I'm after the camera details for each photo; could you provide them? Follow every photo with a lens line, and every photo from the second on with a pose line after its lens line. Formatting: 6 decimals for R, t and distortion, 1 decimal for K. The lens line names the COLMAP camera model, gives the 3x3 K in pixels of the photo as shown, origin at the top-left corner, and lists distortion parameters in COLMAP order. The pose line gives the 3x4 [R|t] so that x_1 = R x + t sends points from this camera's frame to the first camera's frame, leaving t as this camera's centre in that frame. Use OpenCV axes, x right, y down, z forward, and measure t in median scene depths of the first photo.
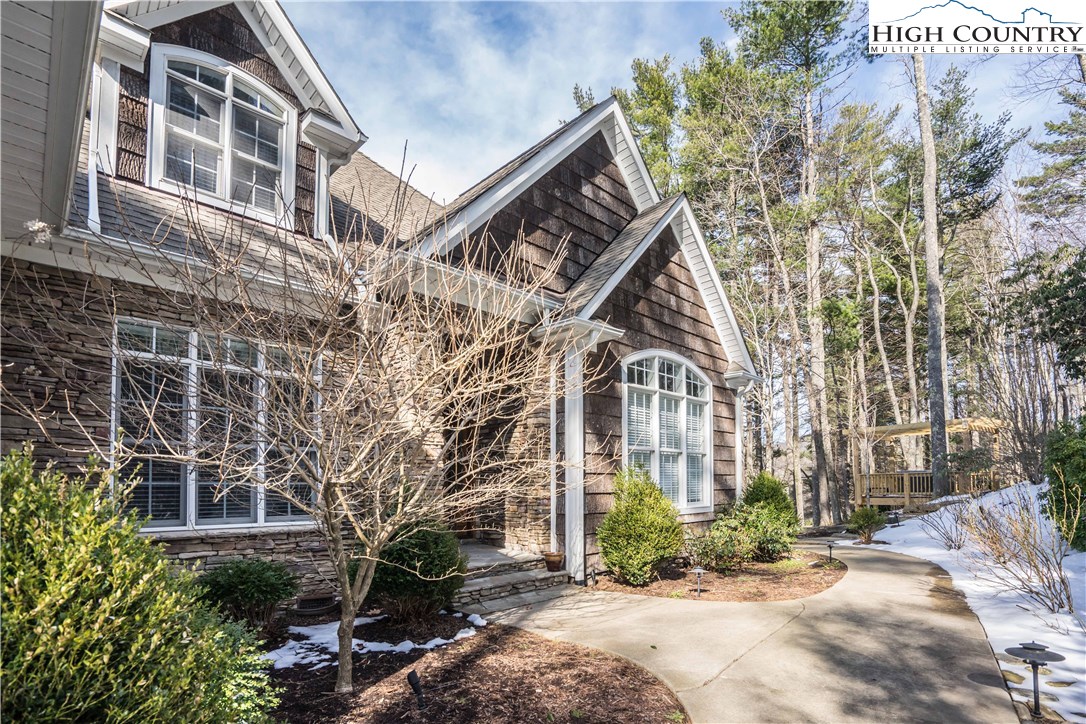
lens RADIAL K [[510.5, 0, 543.0], [0, 510.5, 362.0], [0, 0, 1]] dist [0.000345, -0.000231]
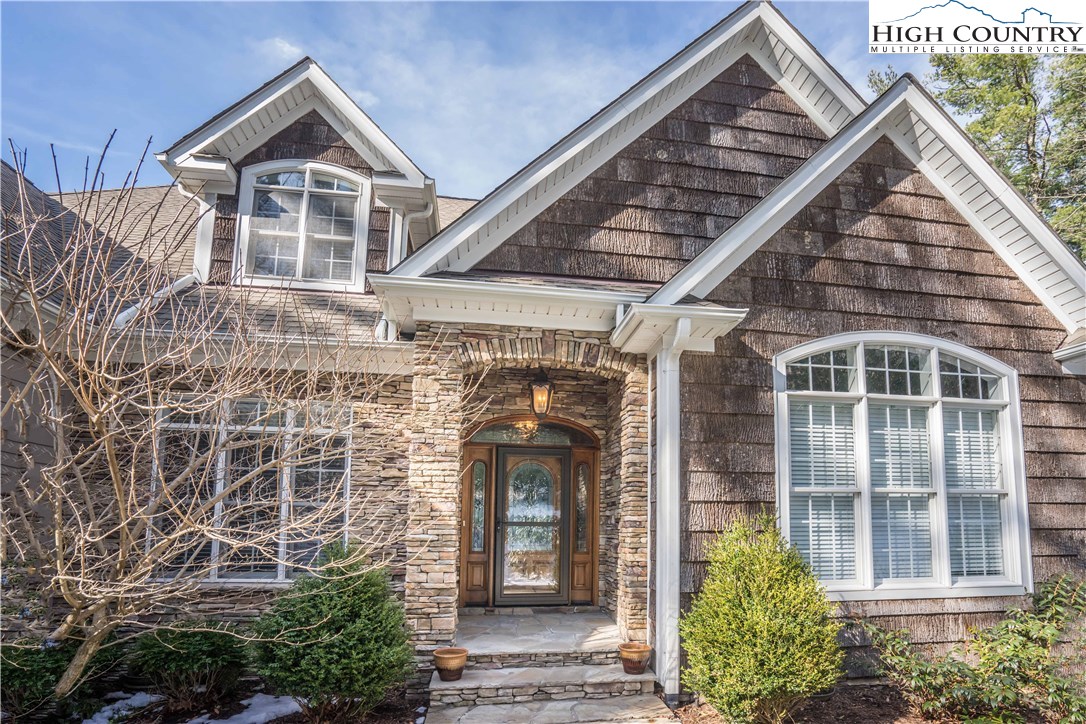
lens RADIAL K [[480.6, 0, 542.7], [0, 480.6, 422.6], [0, 0, 1]] dist [-0.014152, 0.000086]
pose [[0.809201, -0.118186, -0.575522, 0.258639], [0.127293, 0.991559, -0.024643, 0.056983], [0.573576, -0.053319, 0.817415, 0.321142]]
